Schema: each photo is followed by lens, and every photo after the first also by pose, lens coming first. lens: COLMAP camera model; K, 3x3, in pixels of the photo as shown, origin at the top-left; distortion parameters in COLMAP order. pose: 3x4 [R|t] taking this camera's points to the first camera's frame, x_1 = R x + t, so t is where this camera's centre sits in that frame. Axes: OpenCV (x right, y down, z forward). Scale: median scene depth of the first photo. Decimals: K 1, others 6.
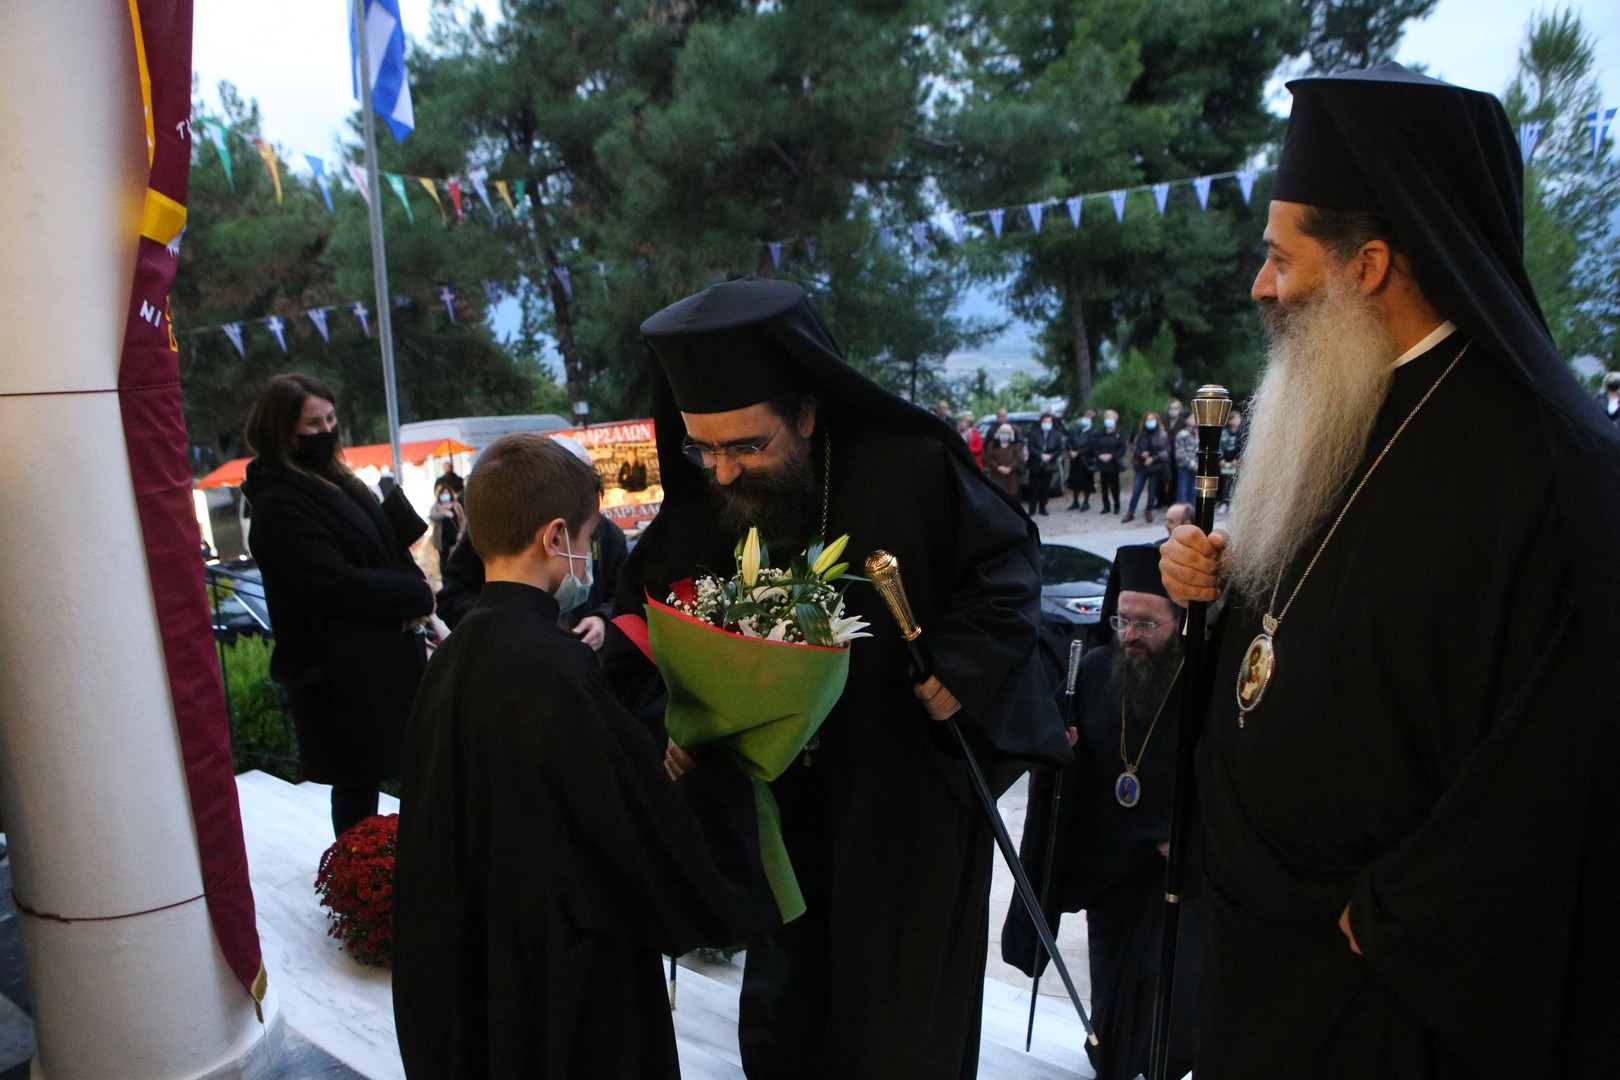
lens RADIAL K [[1115.2, 0, 809.9], [0, 1115.2, 536.8], [0, 0, 1]] dist [-0.110668, 0.081545]
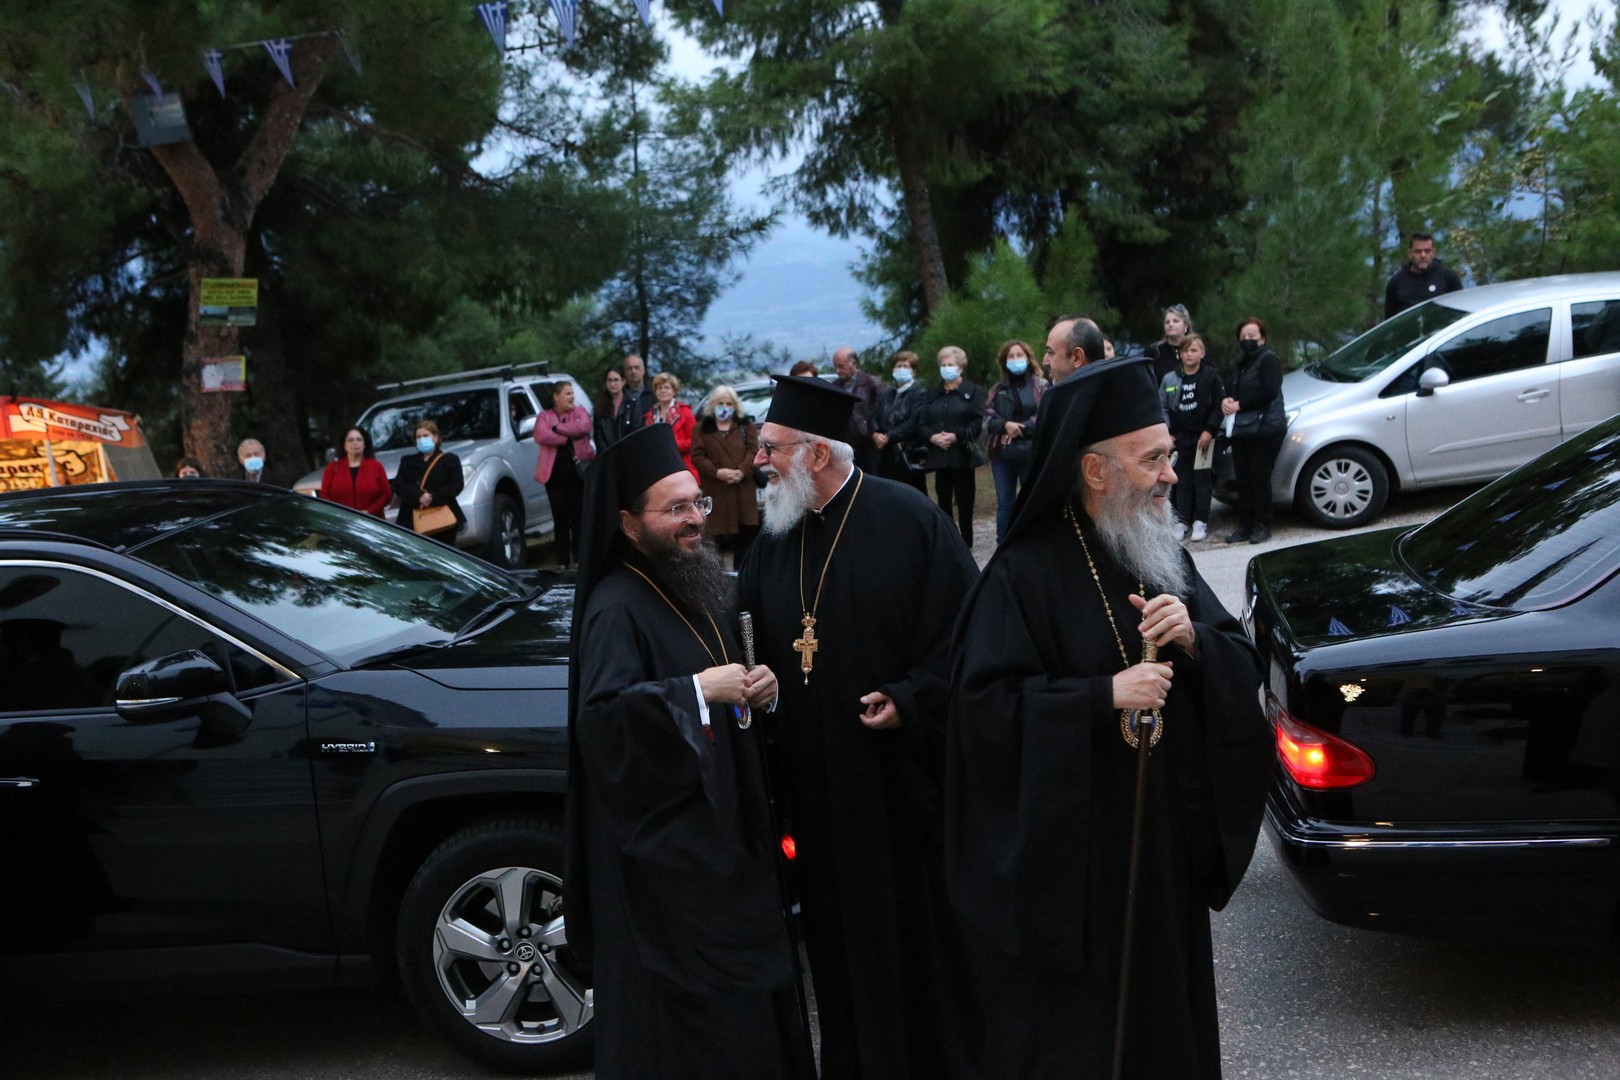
lens RADIAL K [[1833.1, 0, 808.4], [0, 1833.1, 514.0], [0, 0, 1]] dist [-0.020616, 0.005154]
pose [[0.991032, -0.036308, 0.128594, 0.067803], [0.046945, 0.995634, -0.080676, 0.015958], [-0.125104, 0.085990, 0.988410, 0.132615]]
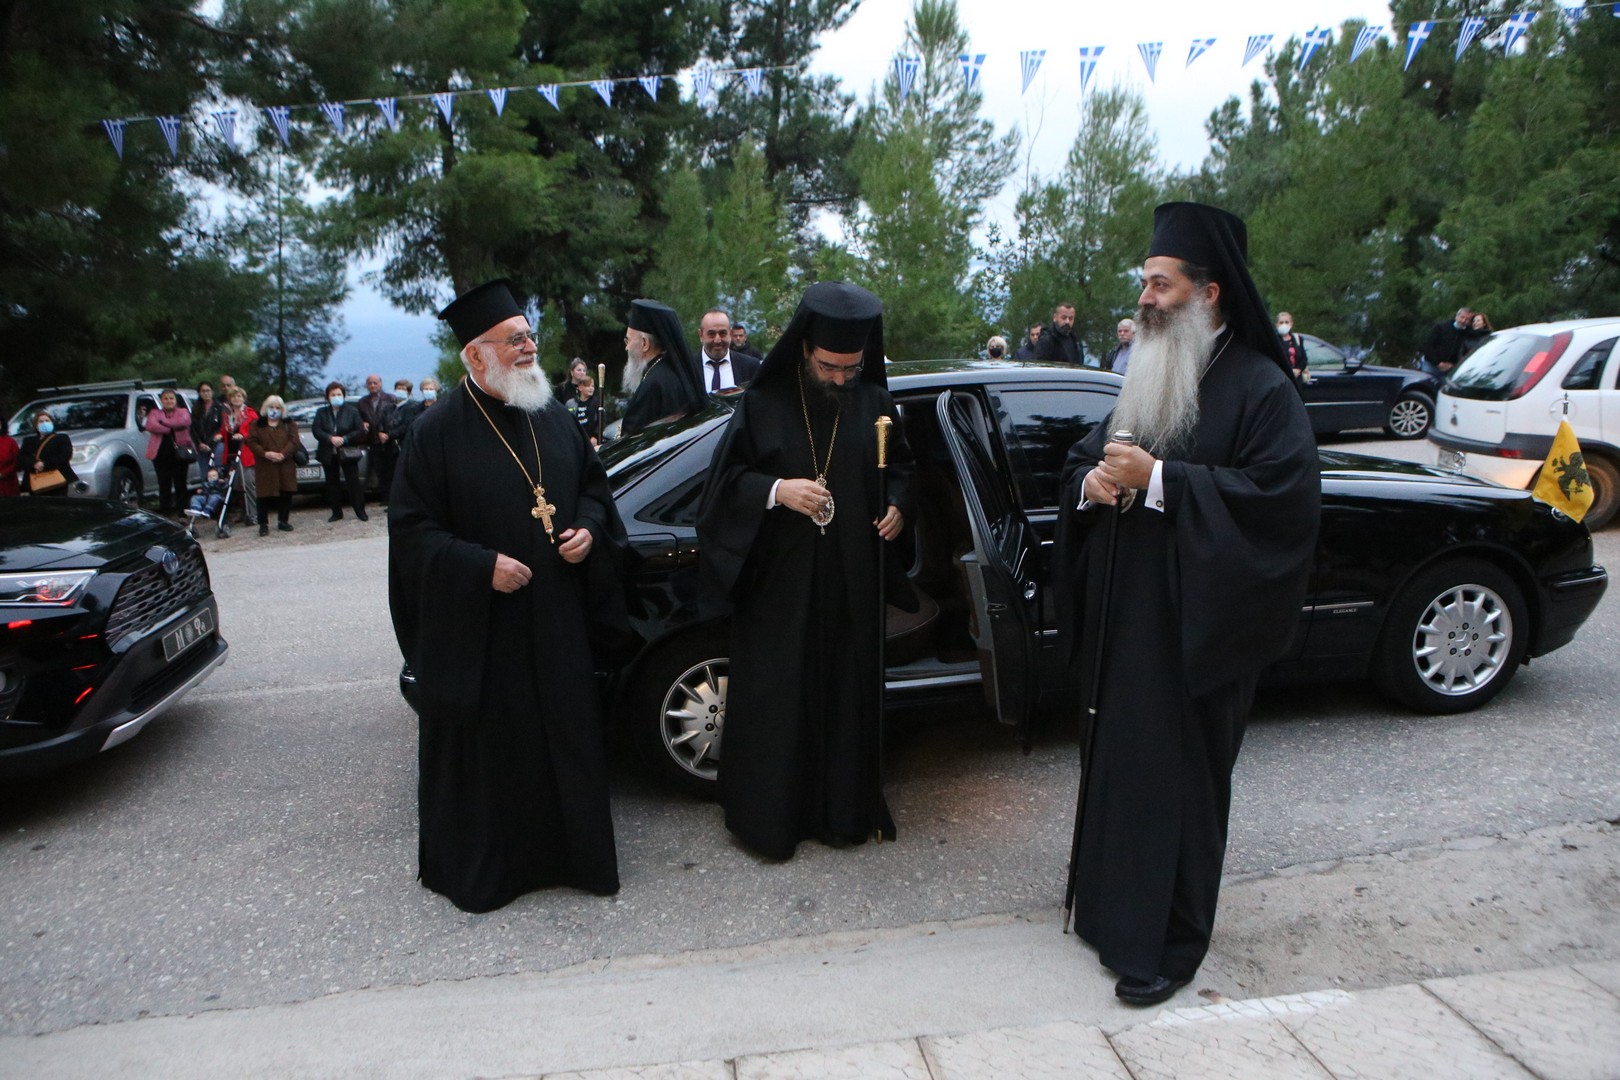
lens RADIAL K [[1112.6, 0, 808.1], [0, 1112.6, 536.2], [0, 0, 1]] dist [-0.103429, 0.074064]
pose [[0.904213, -0.020483, 0.426590, 0.122515], [0.042899, 0.998153, -0.043003, 0.025031], [-0.424921, 0.057185, 0.903422, 0.145278]]
